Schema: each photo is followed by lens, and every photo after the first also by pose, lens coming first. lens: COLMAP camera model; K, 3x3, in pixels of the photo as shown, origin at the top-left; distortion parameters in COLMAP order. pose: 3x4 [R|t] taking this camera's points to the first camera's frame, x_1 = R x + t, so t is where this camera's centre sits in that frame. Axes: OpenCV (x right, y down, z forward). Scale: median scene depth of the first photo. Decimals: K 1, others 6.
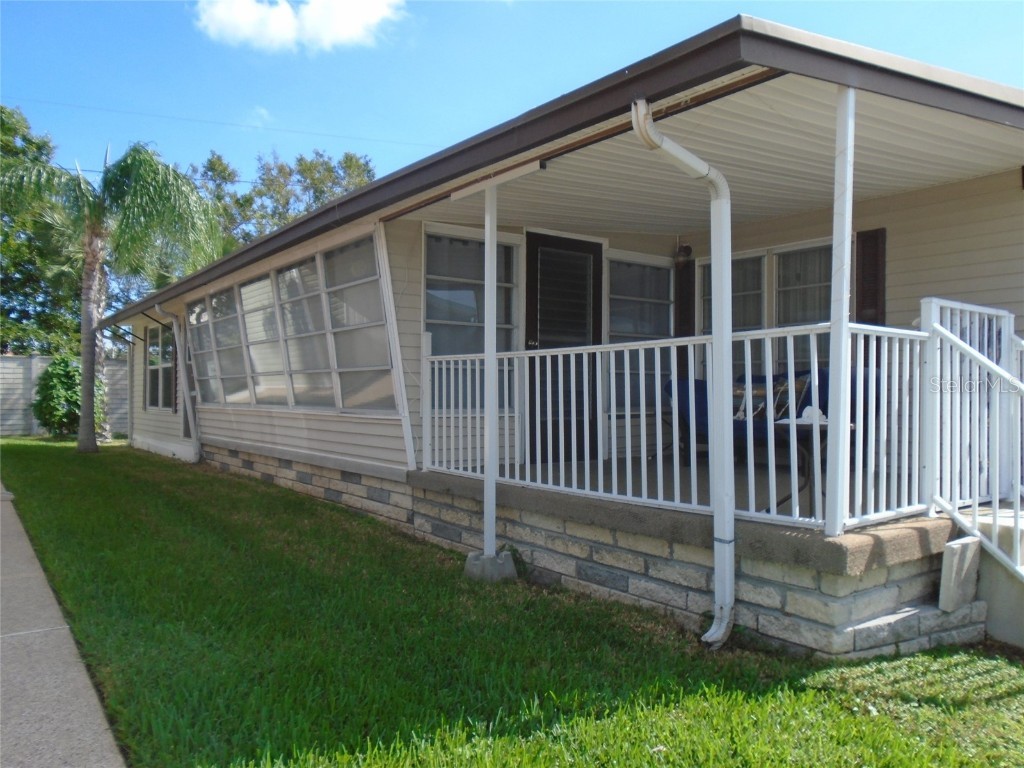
lens RADIAL K [[780.9, 0, 513.8], [0, 780.9, 387.2], [0, 0, 1]] dist [-0.005154, 0.000356]
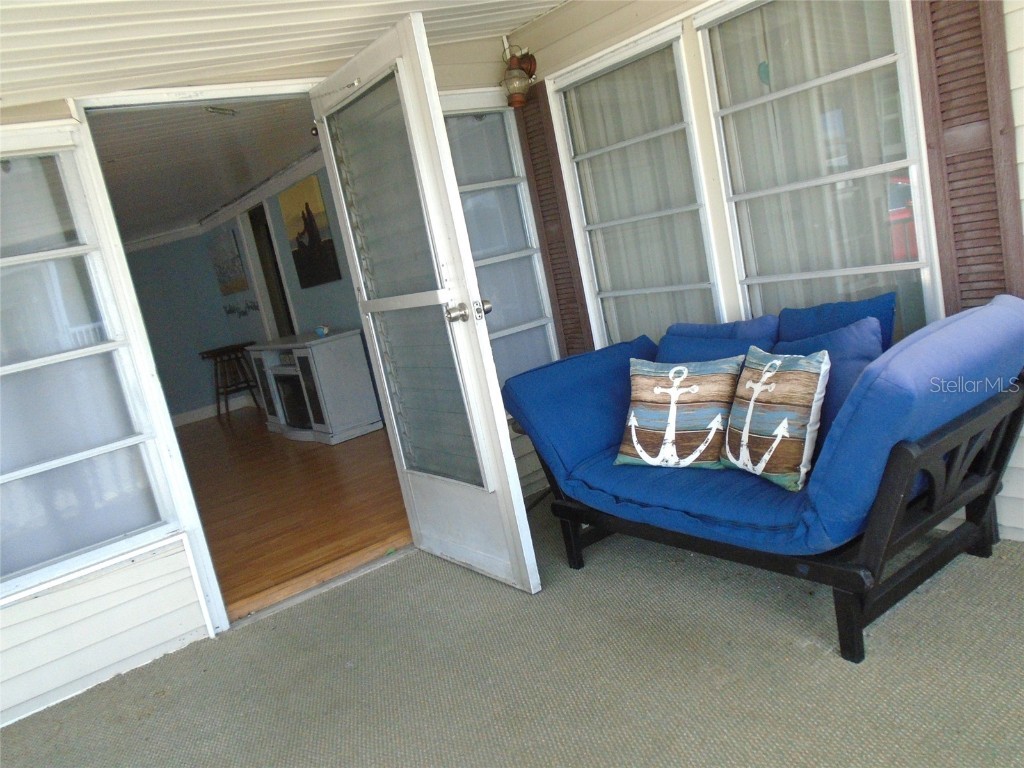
lens RADIAL K [[780.9, 0, 508.1], [0, 780.9, 382.6], [0, 0, 1]] dist [-0.005154, 0.000356]
pose [[0.977798, -0.201829, -0.056361, 0.213110], [0.208719, 0.961963, 0.176246, -0.080743], [0.018646, -0.184096, 0.982731, 0.538506]]
